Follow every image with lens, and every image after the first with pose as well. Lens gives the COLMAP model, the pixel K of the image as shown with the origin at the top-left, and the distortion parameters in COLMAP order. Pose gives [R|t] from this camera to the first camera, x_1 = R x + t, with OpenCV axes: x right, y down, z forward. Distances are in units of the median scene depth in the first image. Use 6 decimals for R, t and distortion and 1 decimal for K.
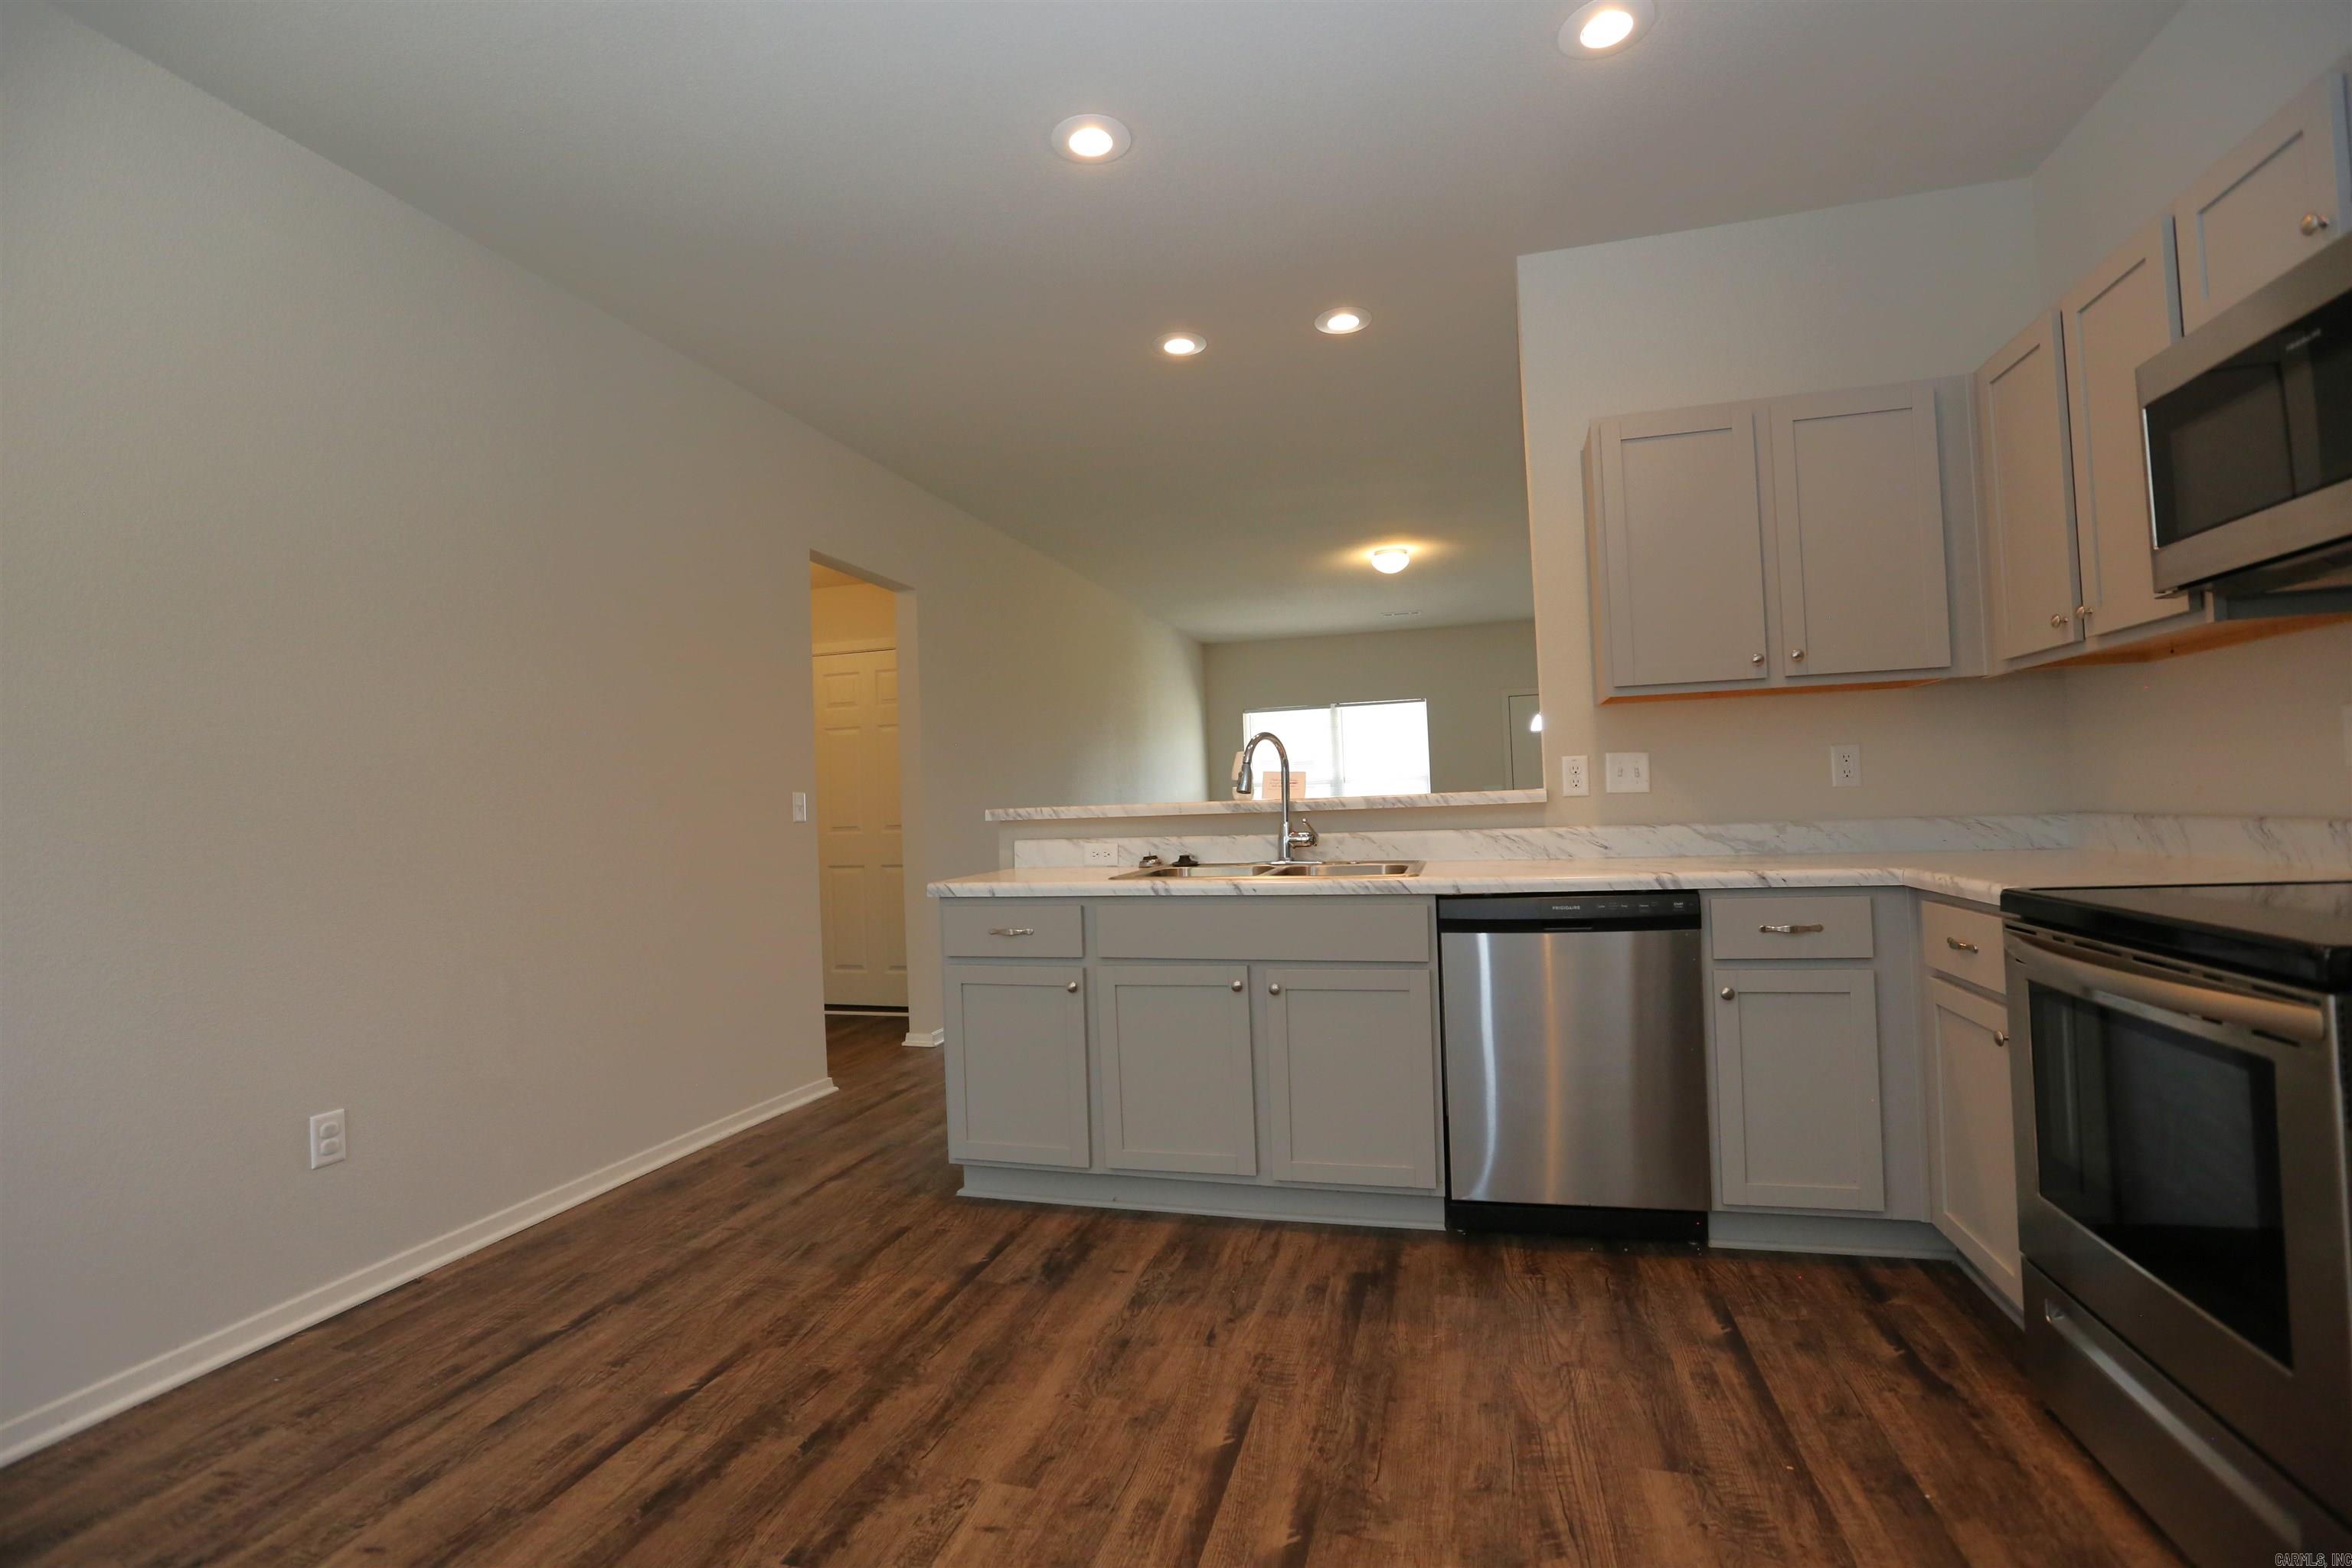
lens RADIAL K [[1066.9, 0, 1169.9], [0, 1066.9, 776.4], [0, 0, 1]] dist [-0.056530, 0.021976]
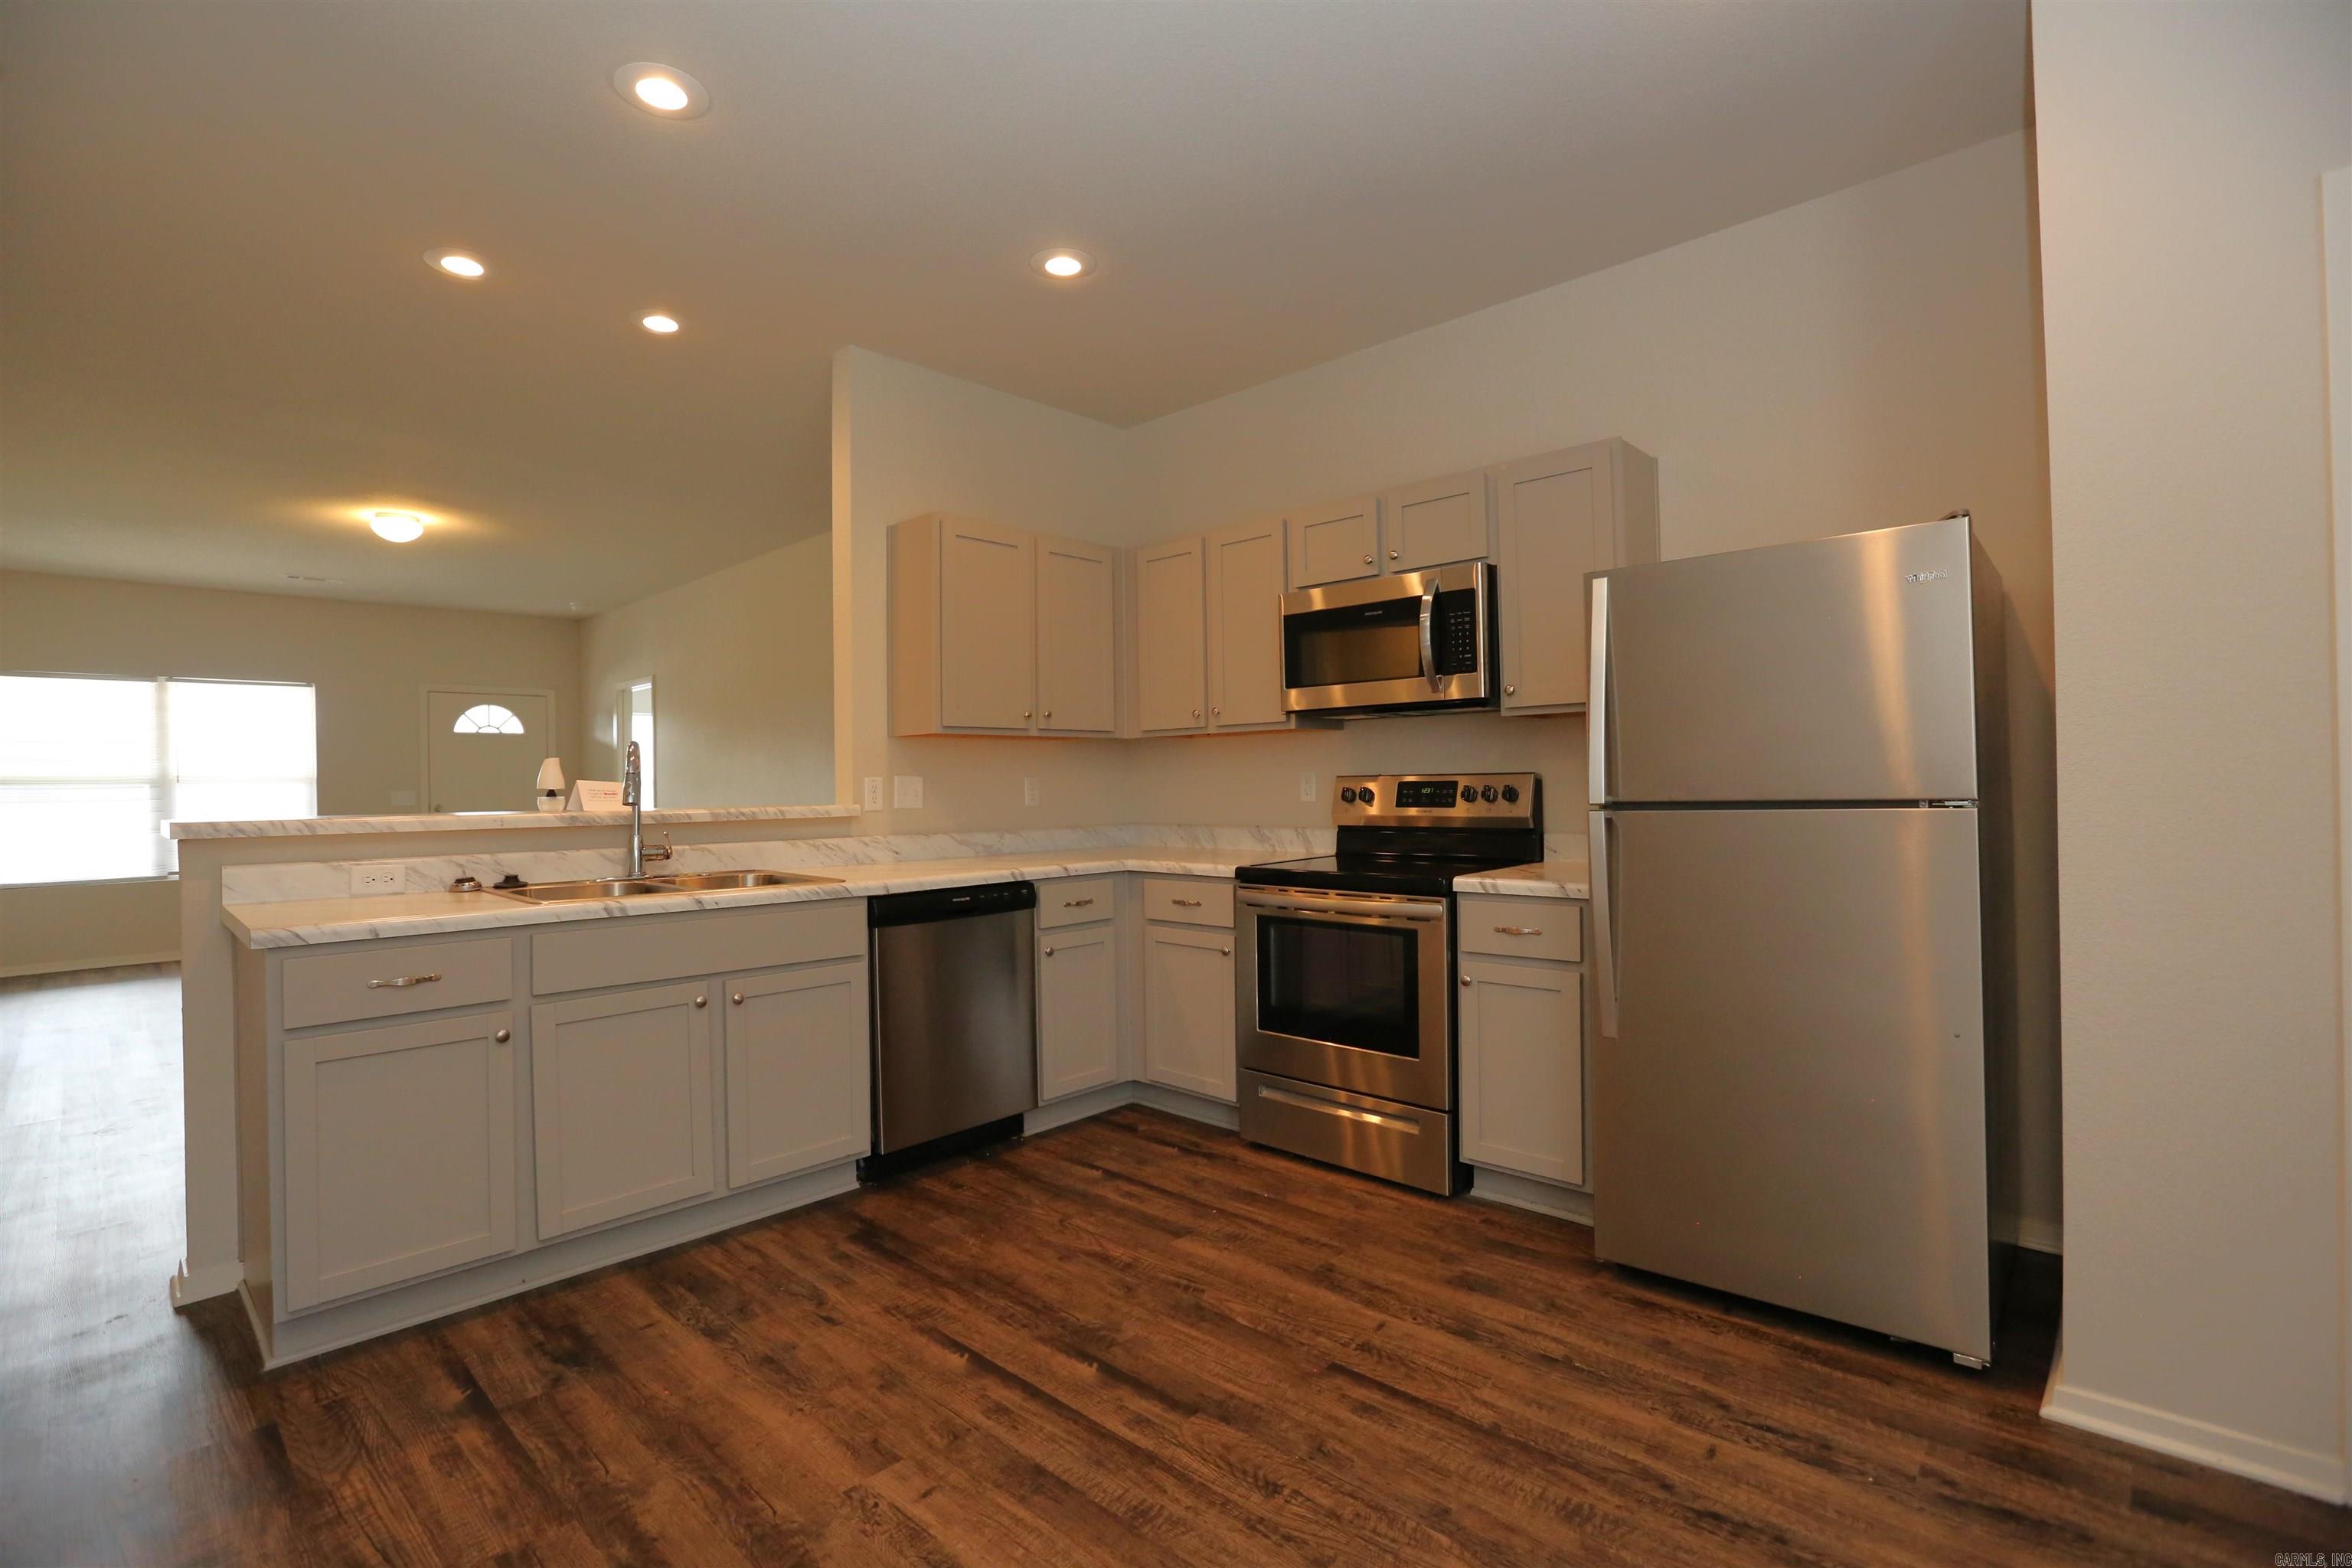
lens RADIAL K [[1066.9, 0, 1169.9], [0, 1066.9, 776.4], [0, 0, 1]] dist [-0.056530, 0.021976]
pose [[0.455828, 0.035595, 0.889356, -0.803785], [-0.028495, 0.999271, -0.025389, 0.000997], [-0.889612, -0.013769, 0.456510, 0.226983]]
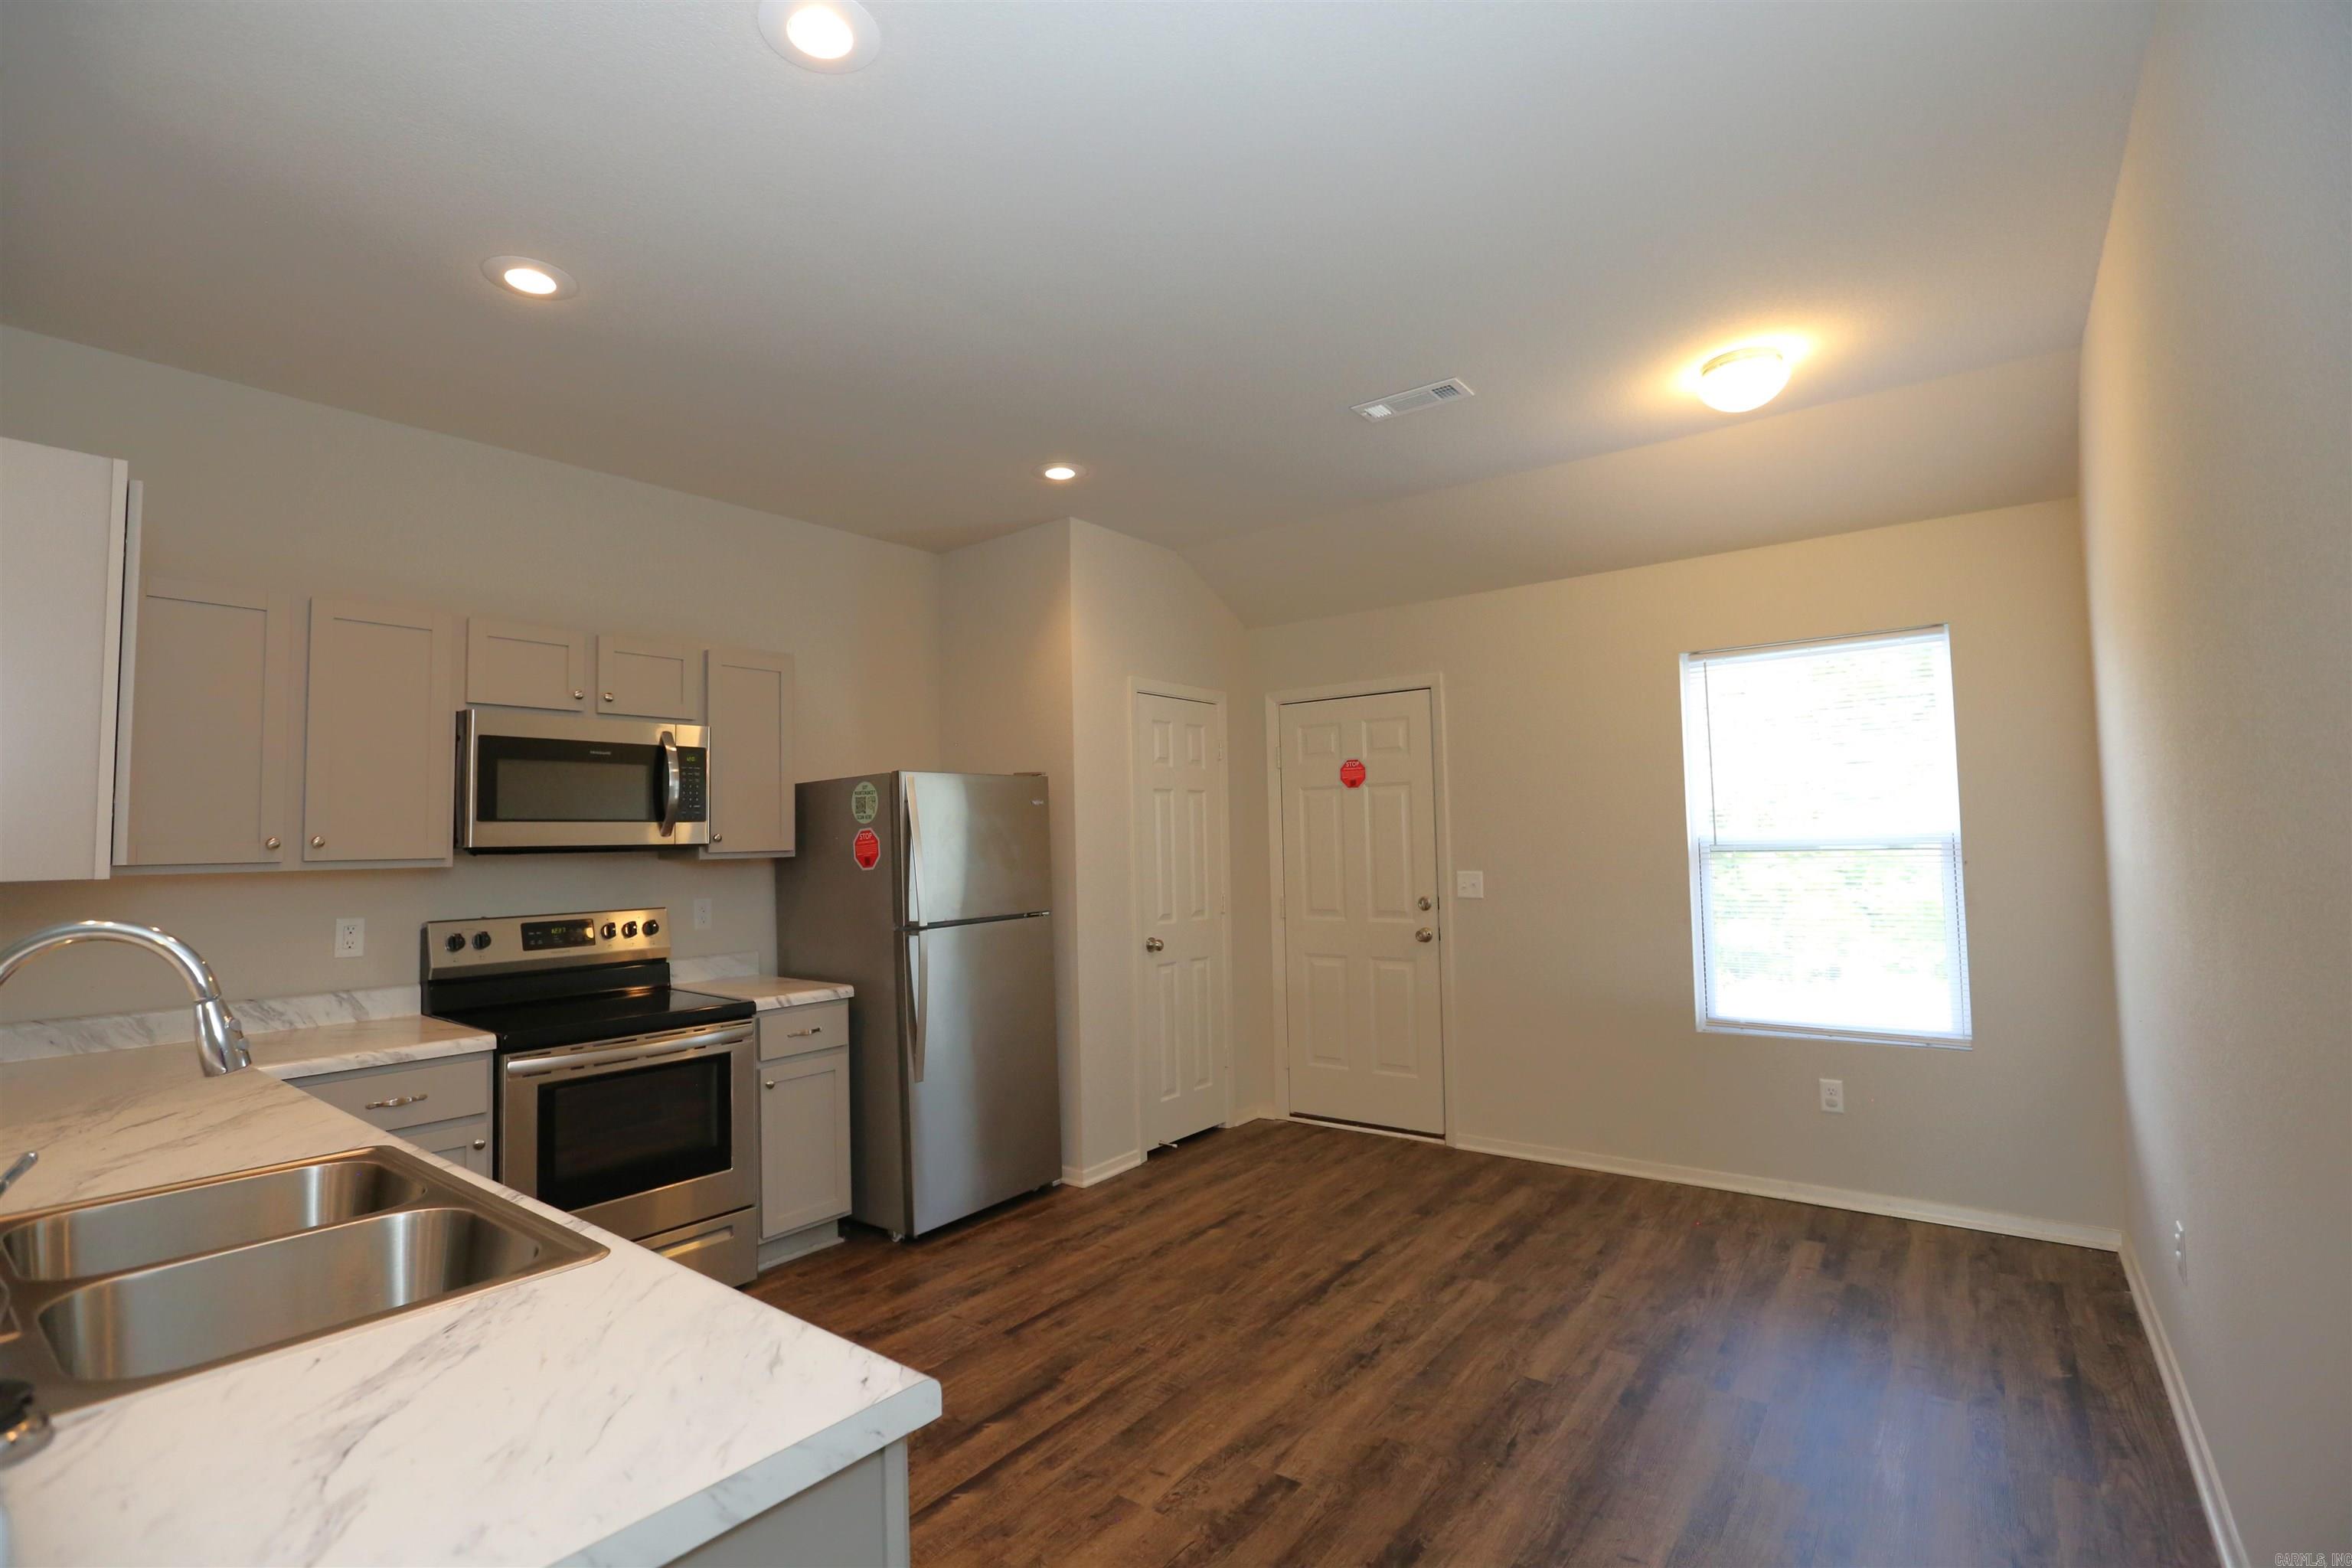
lens RADIAL K [[1066.9, 0, 1169.9], [0, 1066.9, 776.4], [0, 0, 1]] dist [-0.056530, 0.021976]
pose [[-0.928365, 0.082325, 0.362437, -0.600725], [0.047802, 0.993509, -0.103227, -0.056301], [-0.368582, -0.078507, -0.926274, 1.840974]]
